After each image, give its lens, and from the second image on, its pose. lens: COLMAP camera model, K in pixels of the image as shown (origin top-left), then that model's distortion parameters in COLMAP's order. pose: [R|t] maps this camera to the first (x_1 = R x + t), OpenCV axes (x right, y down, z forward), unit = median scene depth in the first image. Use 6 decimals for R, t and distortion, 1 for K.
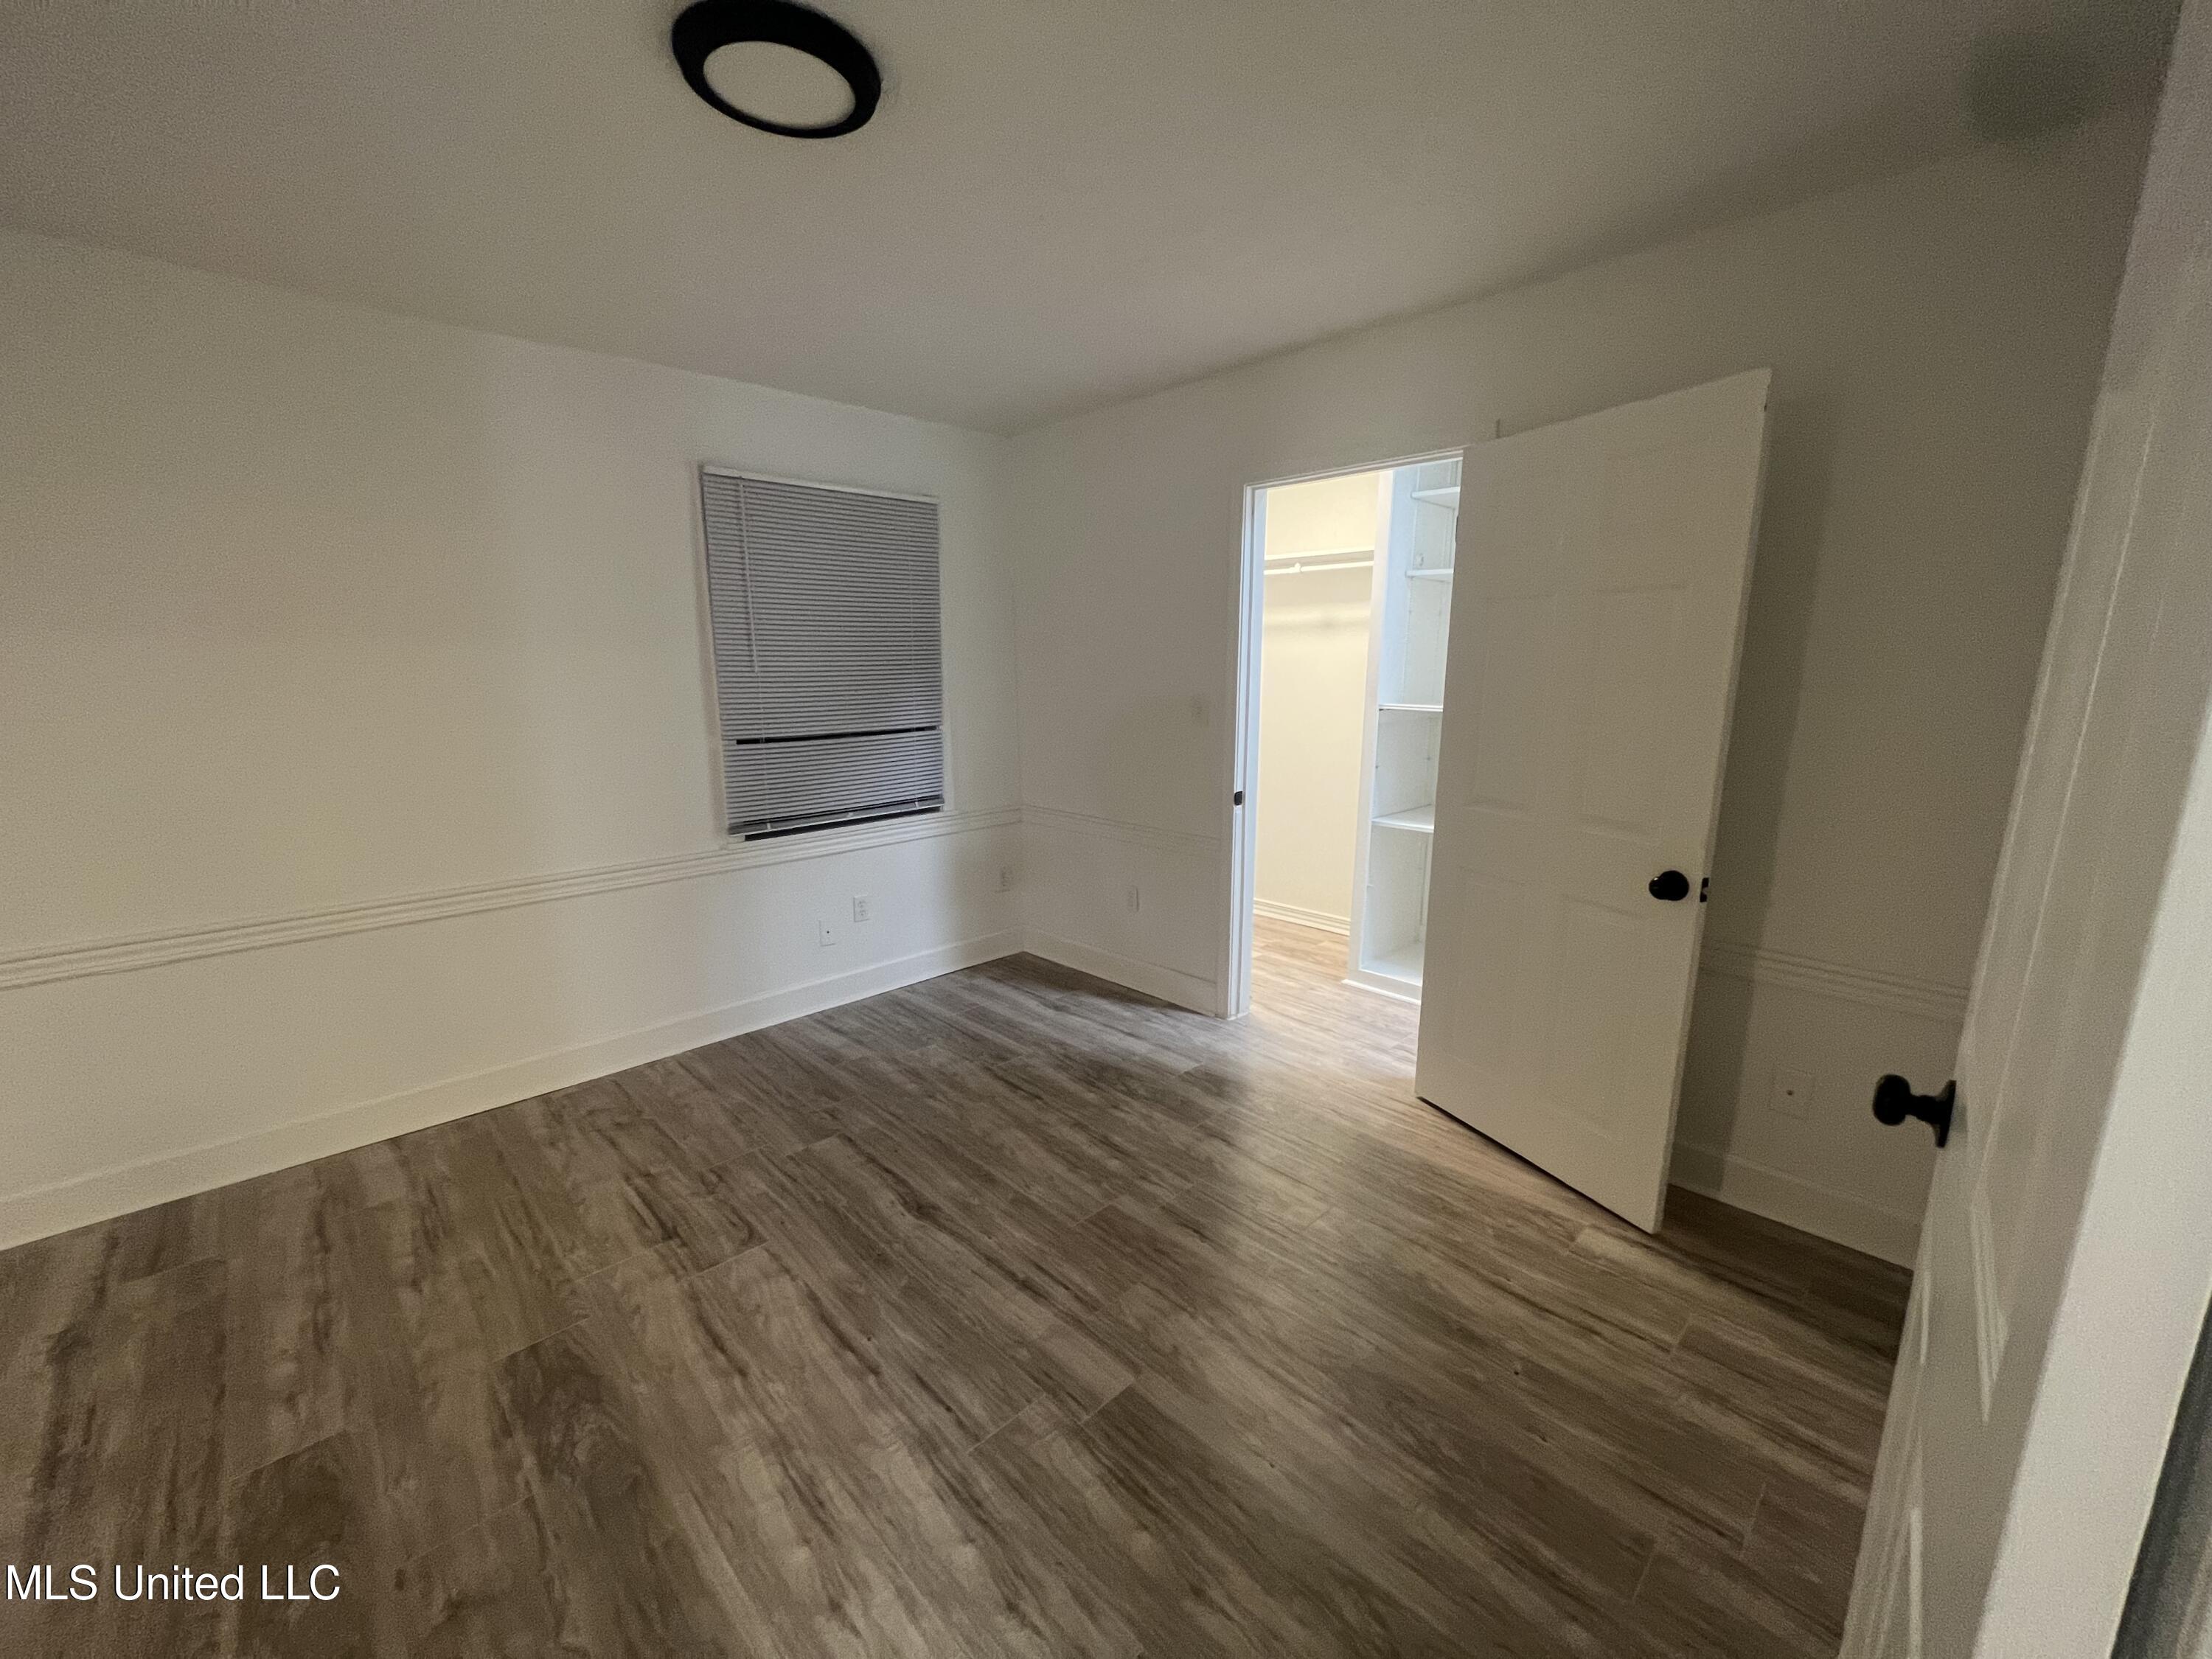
lens RADIAL K [[878.6, 0, 1103.5], [0, 878.6, 835.6], [0, 0, 1]] dist [0.003117, -0.000489]
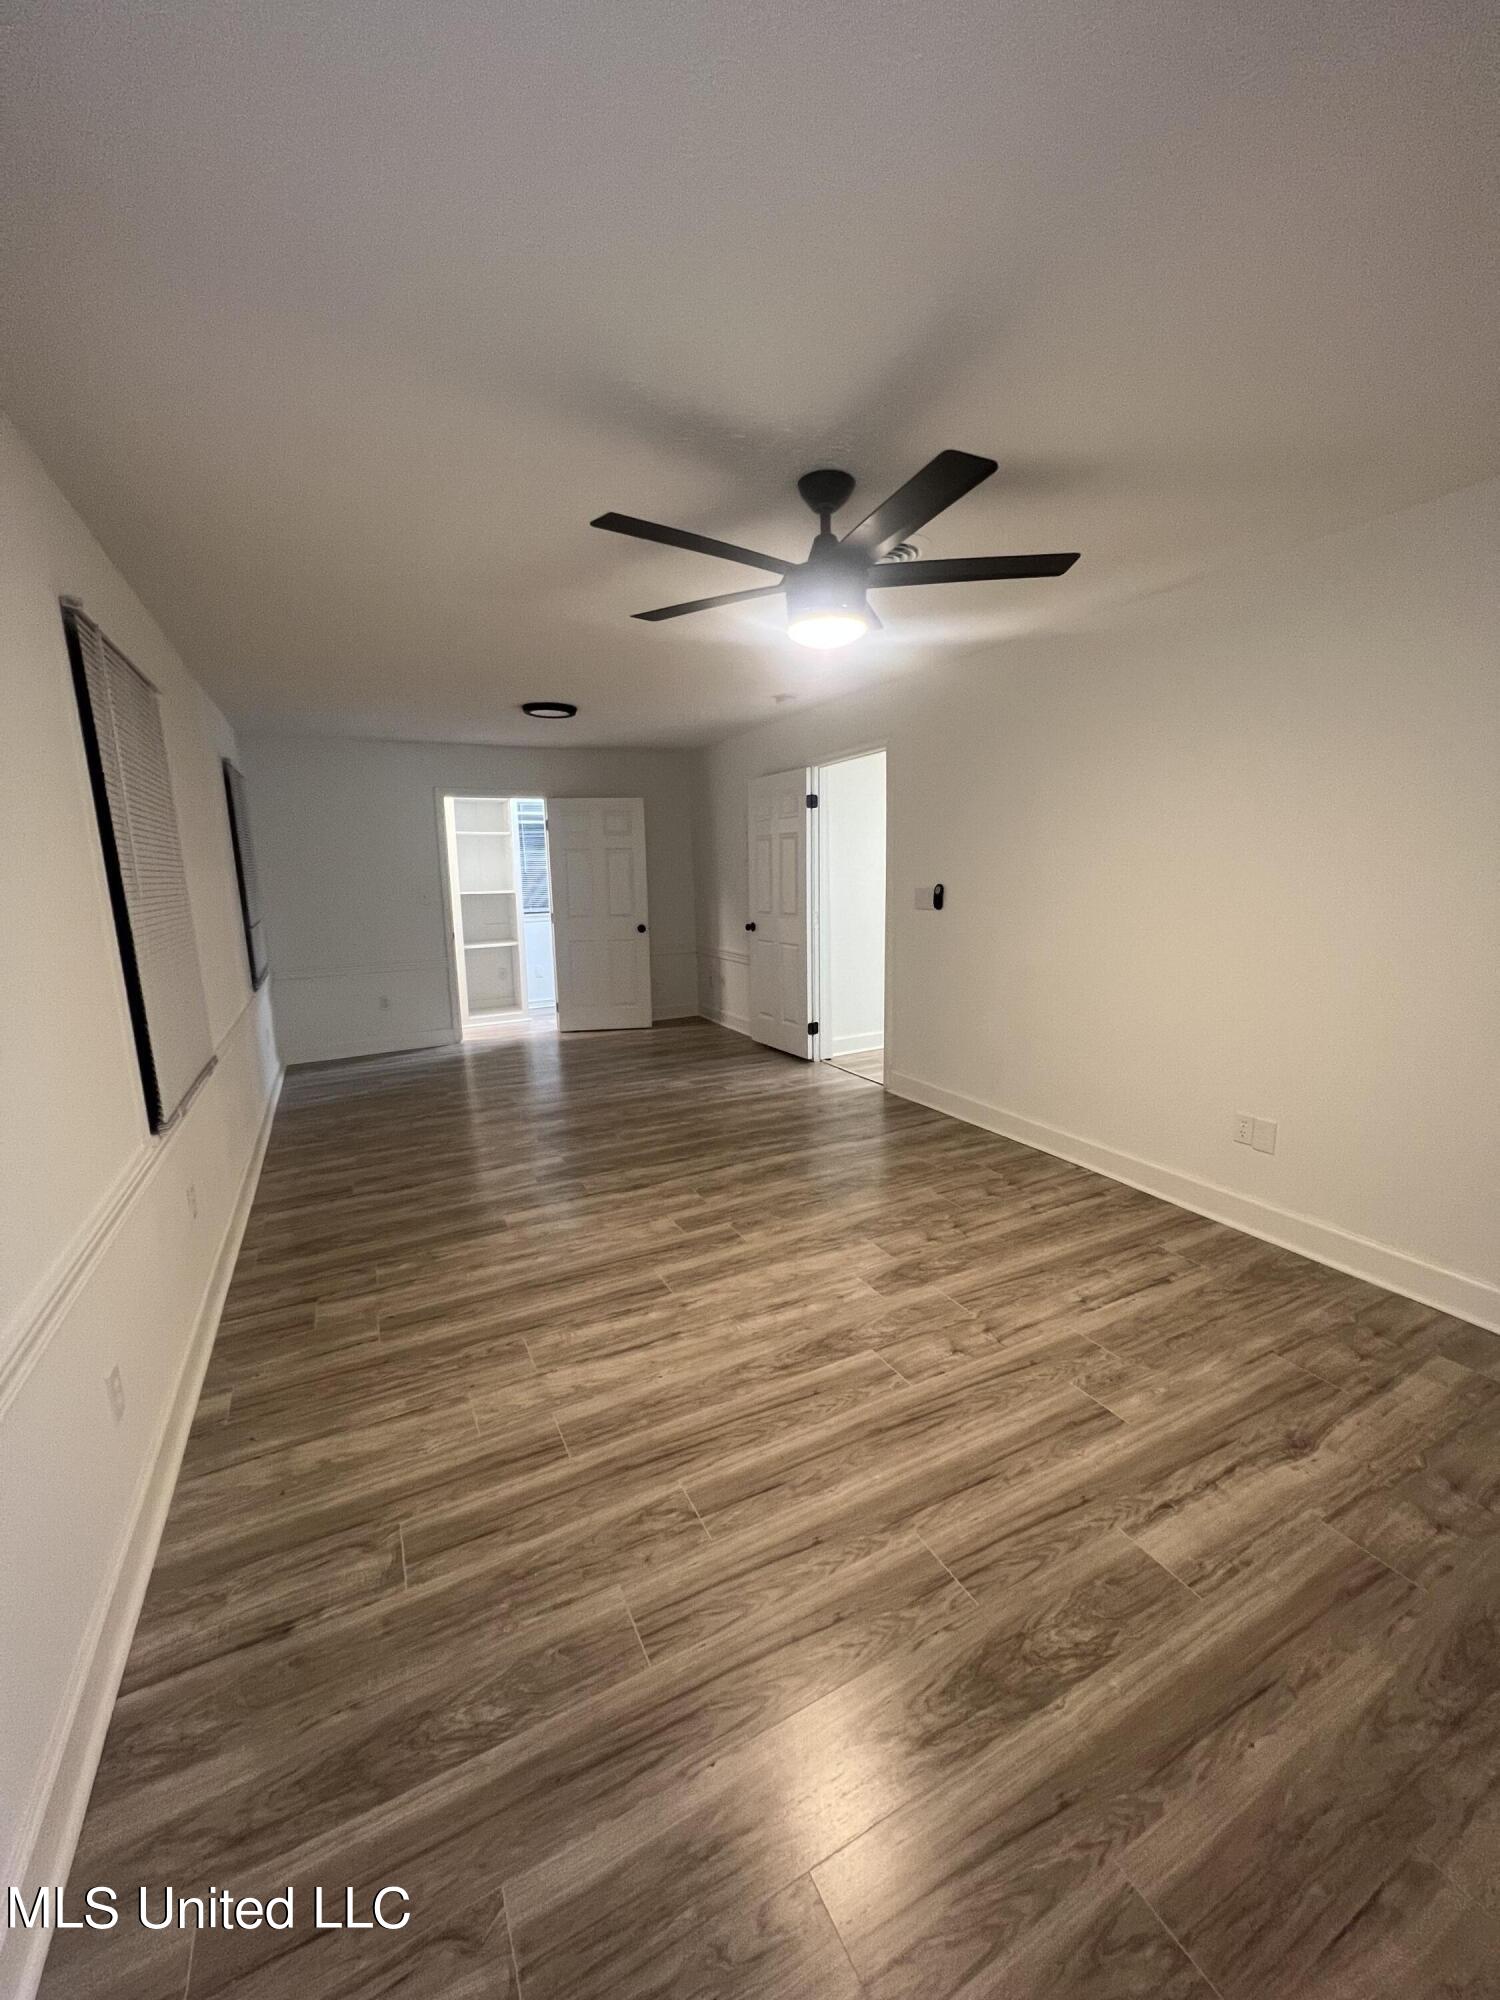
lens RADIAL K [[794.4, 0, 757.4], [0, 794.4, 1005.5], [0, 0, 1]] dist [0.003117, -0.000489]
pose [[0.279943, -0.173289, 0.944247, -2.389921], [0.209655, 0.970868, 0.116018, 0.086964], [-0.936844, 0.165487, 0.308118, -0.438586]]
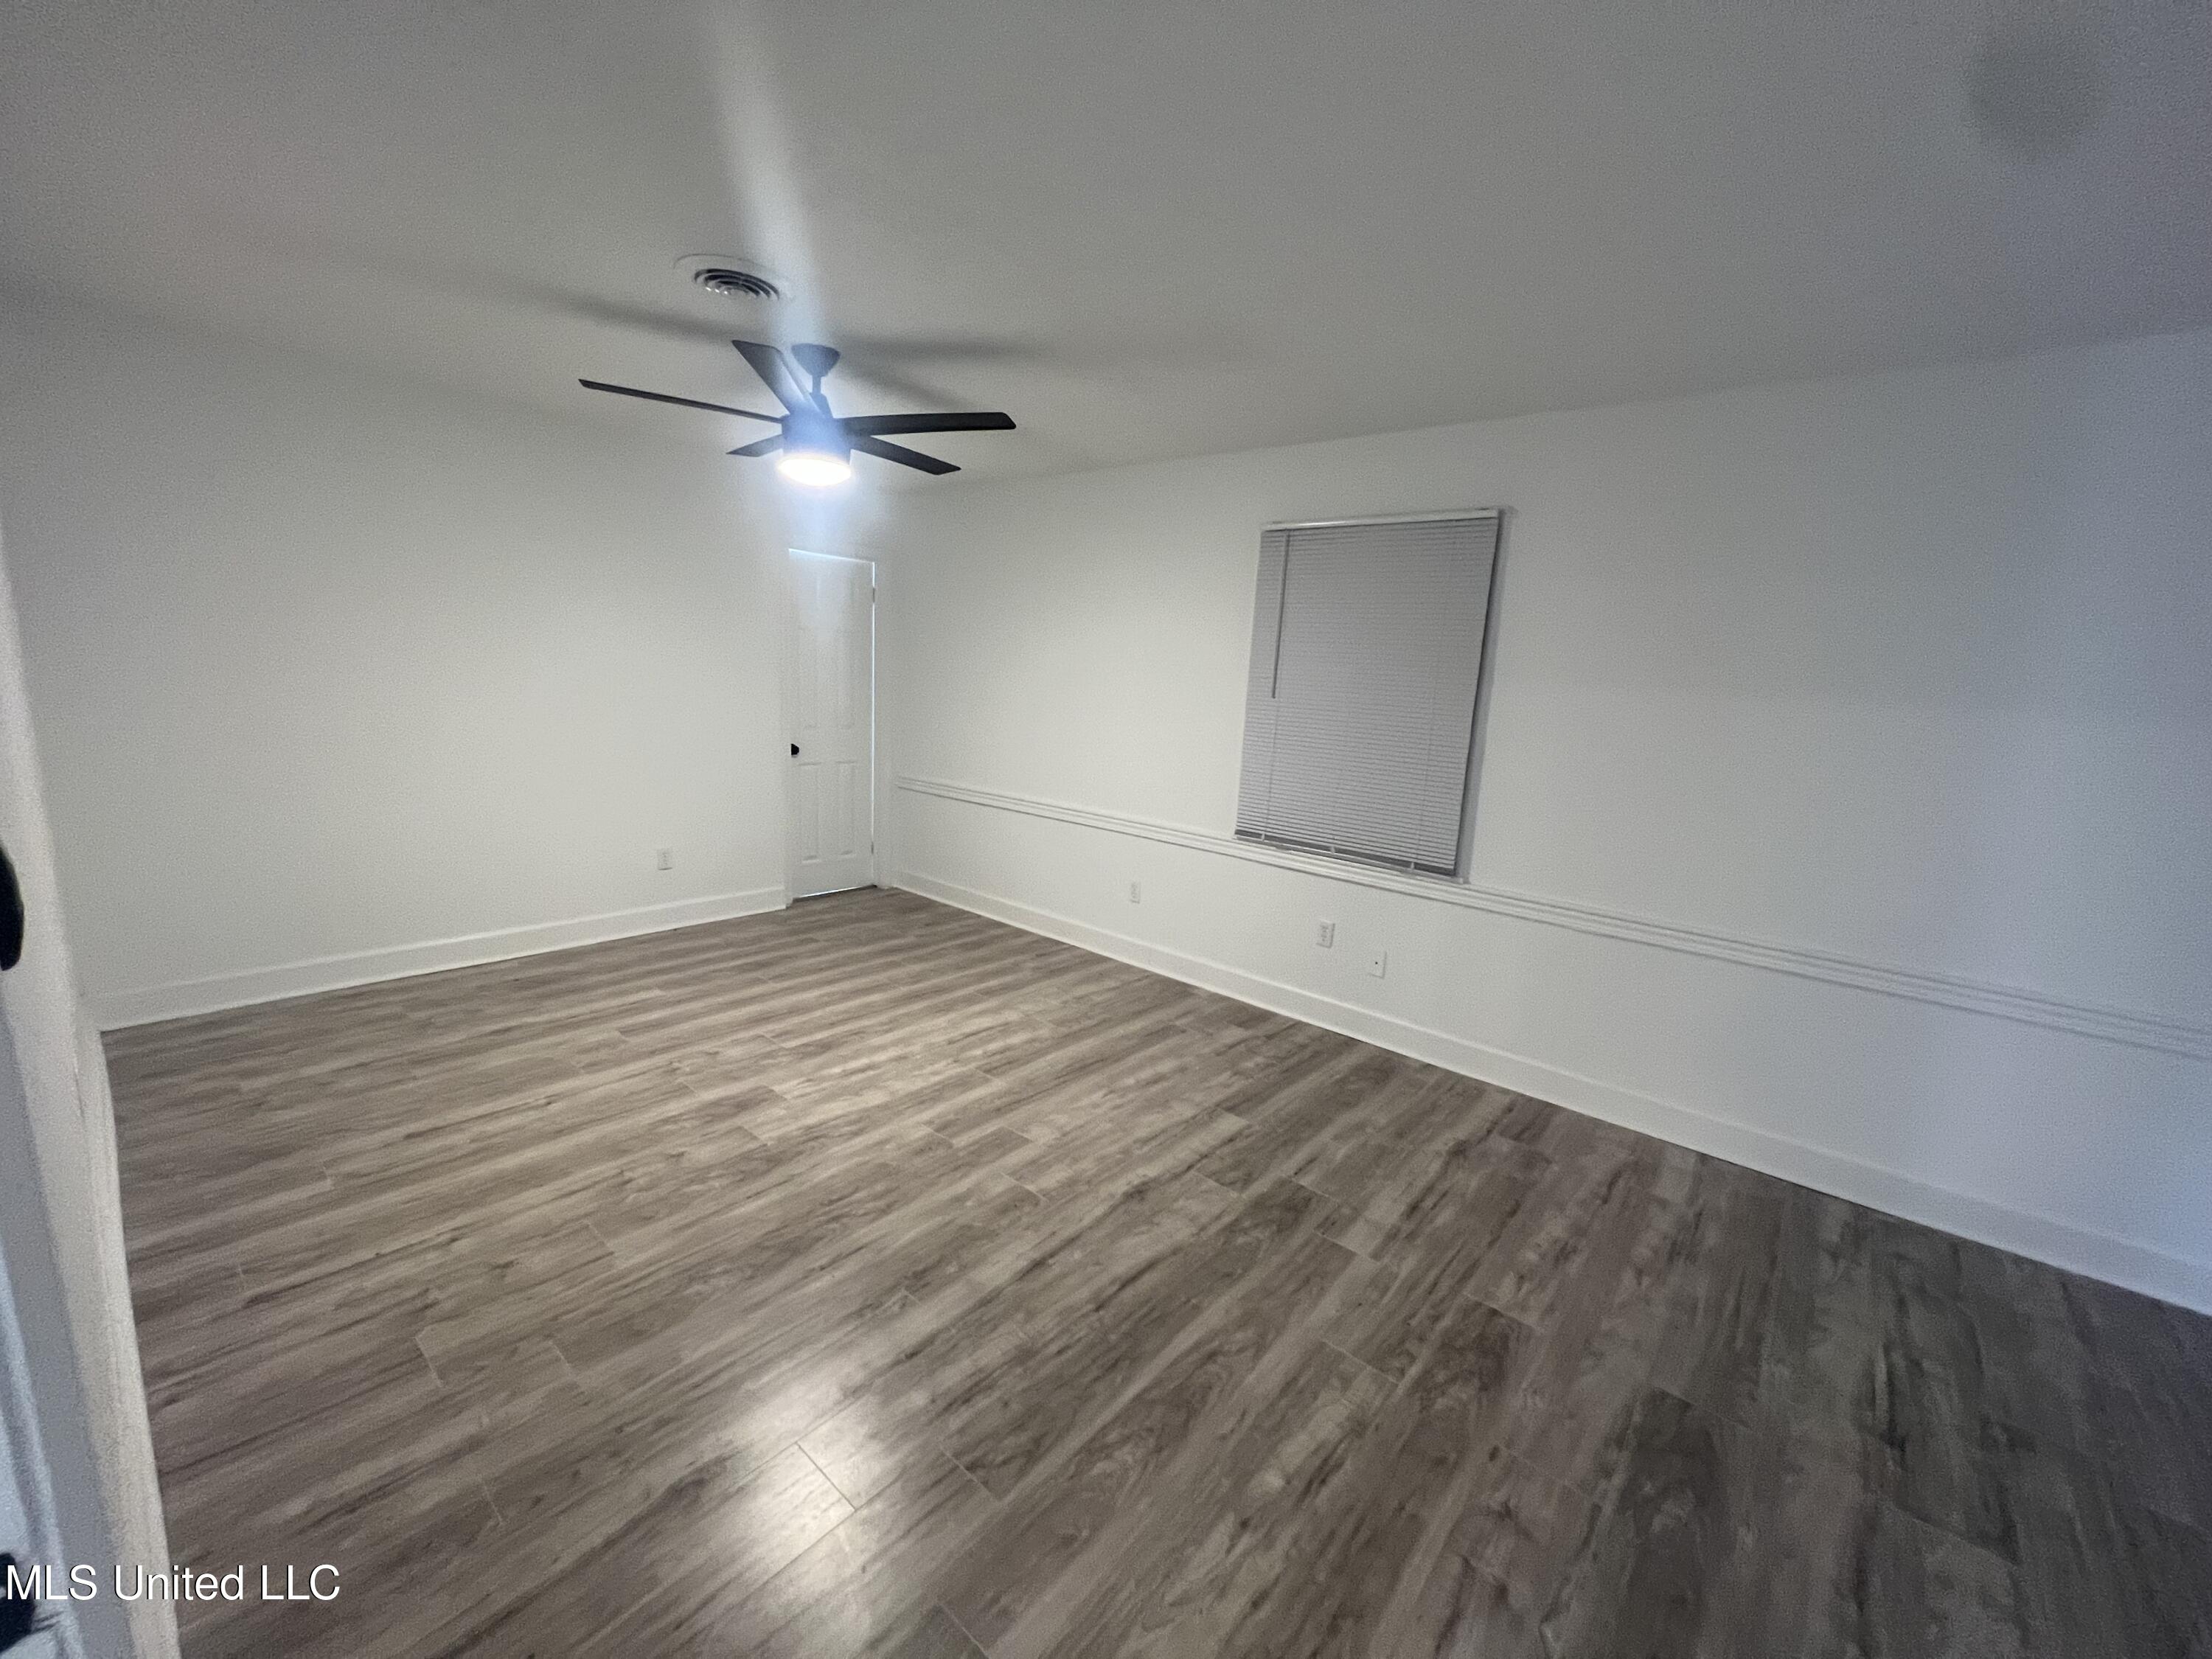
lens RADIAL K [[878.6, 0, 1112.0], [0, 878.6, 834.7], [0, 0, 1]] dist [0.003117, -0.000489]
pose [[0.104898, 0.189734, -0.976216, 0.118517], [-0.244950, 0.956318, 0.159546, -0.030598], [0.963844, 0.222388, 0.146792, 0.075296]]
